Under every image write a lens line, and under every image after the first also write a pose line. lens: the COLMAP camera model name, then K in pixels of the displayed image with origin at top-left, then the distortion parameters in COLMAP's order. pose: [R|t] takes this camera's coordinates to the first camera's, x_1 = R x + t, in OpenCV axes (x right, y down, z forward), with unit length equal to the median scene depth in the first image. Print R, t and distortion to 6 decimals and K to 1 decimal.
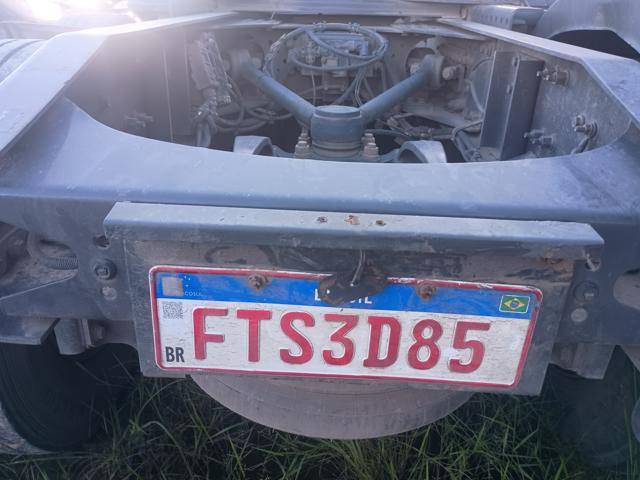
lens RADIAL K [[489.3, 0, 320.8], [0, 489.3, 240.9], [0, 0, 1]] dist [0.037865, 0.002551]
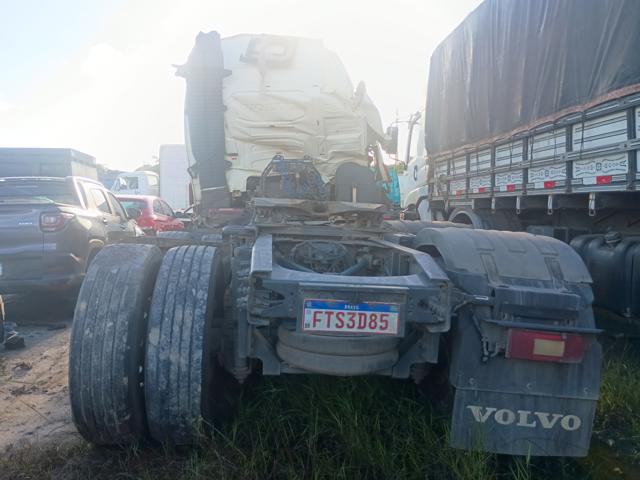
lens RADIAL K [[489.3, 0, 319.4], [0, 489.3, 240.2], [0, 0, 1]] dist [0.037865, 0.002551]
pose [[0.992927, 0.013713, 0.117935, -0.664180], [0.033170, 0.921716, -0.386445, 1.090887], [-0.114002, 0.387623, 0.914741, -2.704115]]
